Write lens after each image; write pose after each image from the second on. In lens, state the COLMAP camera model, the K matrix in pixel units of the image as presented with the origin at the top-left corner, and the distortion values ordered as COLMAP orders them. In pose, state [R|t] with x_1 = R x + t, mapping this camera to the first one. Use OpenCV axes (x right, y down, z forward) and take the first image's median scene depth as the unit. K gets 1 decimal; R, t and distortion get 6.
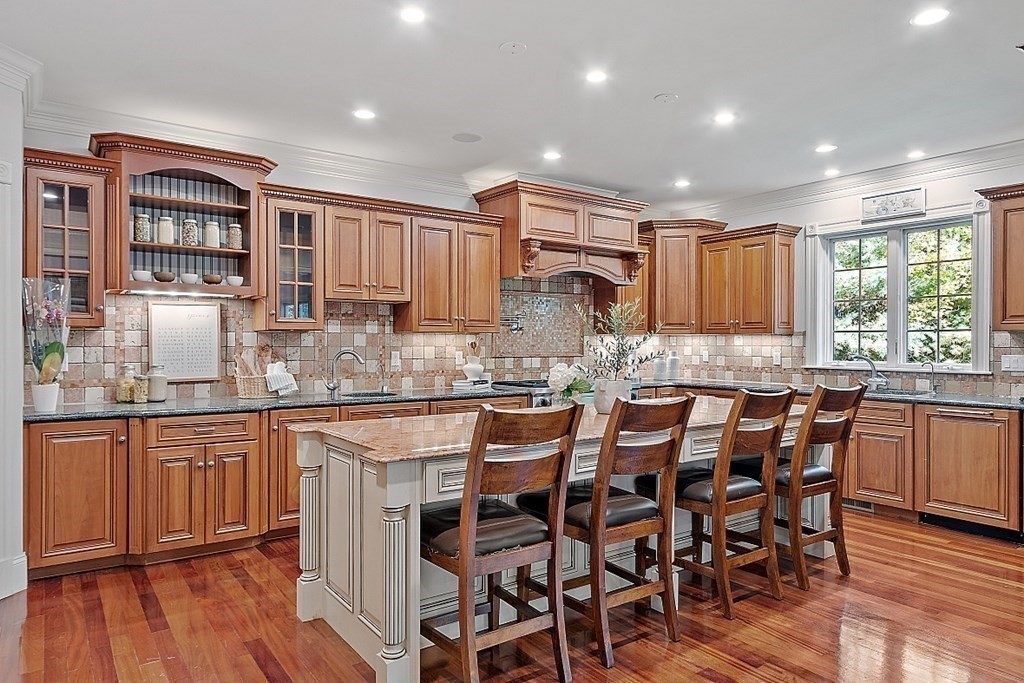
lens RADIAL K [[646.3, 0, 512.0], [0, 646.3, 341.5], [0, 0, 1]] dist [0.001744, 0.000425]
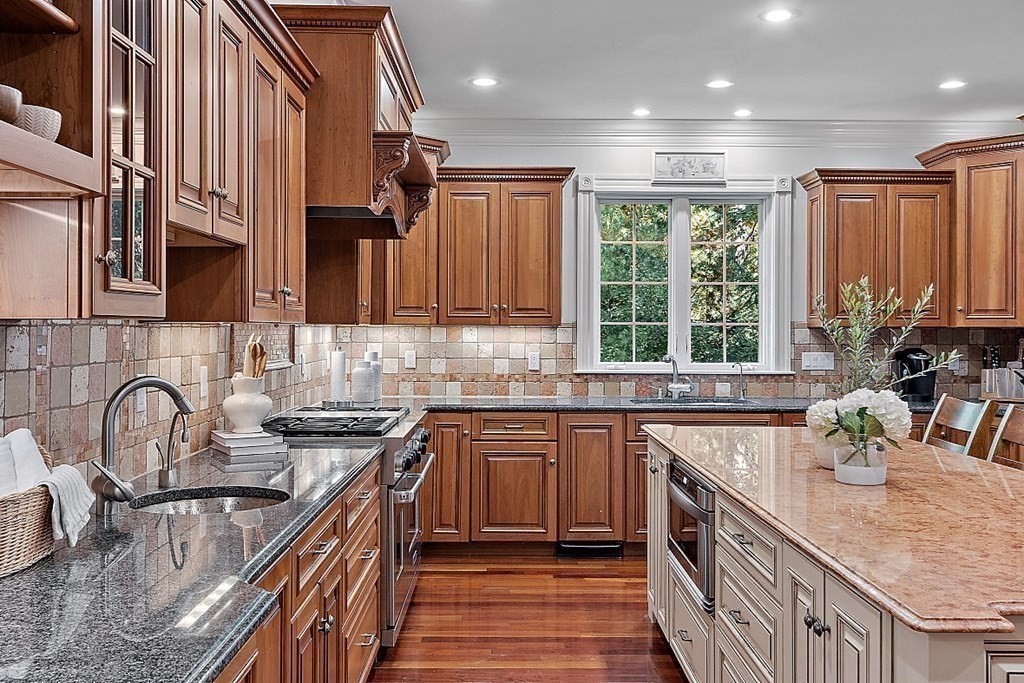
lens RADIAL K [[906.2, 0, 510.6], [0, 906.2, 322.1], [0, 0, 1]] dist [0.014376, 0.002233]
pose [[0.579175, 0.002854, 0.815198, -0.431630], [-0.004462, 0.999990, -0.000331, -0.016225], [-0.815191, -0.003446, 0.579182, 0.495179]]
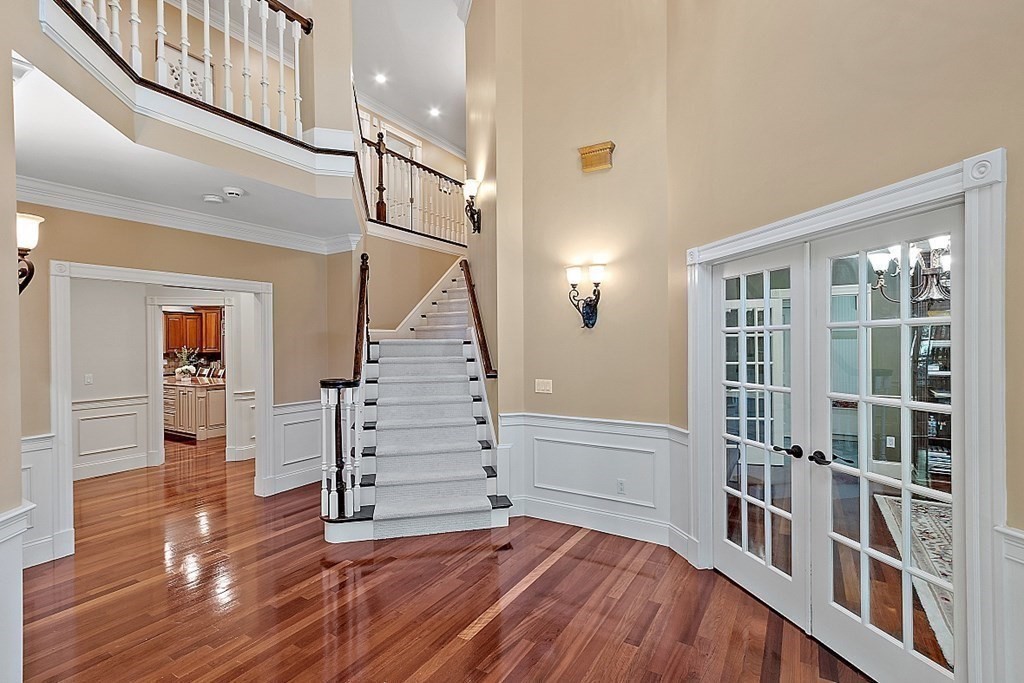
lens RADIAL K [[483.1, 0, 512.0], [0, 483.1, 341.5], [0, 0, 1]] dist [0.002026, 0.000218]
pose [[-0.395603, -0.004025, 0.918413, -1.774353], [0.005197, 0.999965, 0.006621, -0.064526], [-0.918407, 0.007392, -0.395568, 0.275394]]
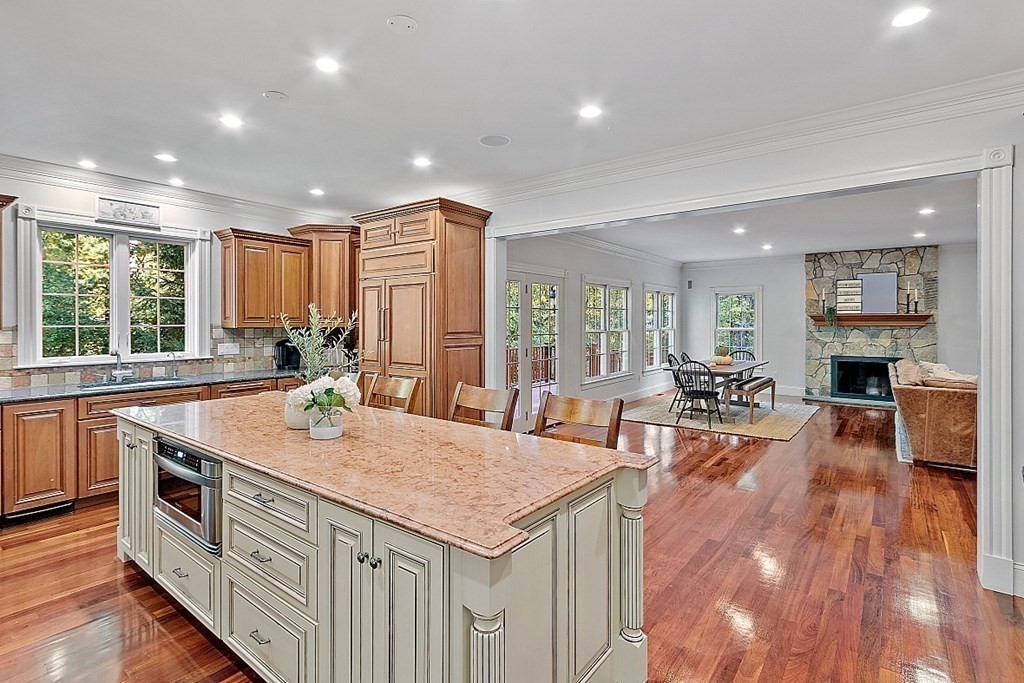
lens RADIAL K [[489.3, 0, 498.8], [0, 489.3, 323.8], [0, 0, 1]] dist [0.000616, -0.000081]
pose [[-0.271083, -0.007049, 0.962530, -0.369570], [-0.003324, 0.999974, 0.006387, -0.026736], [-0.962550, -0.001468, -0.271099, 0.580147]]
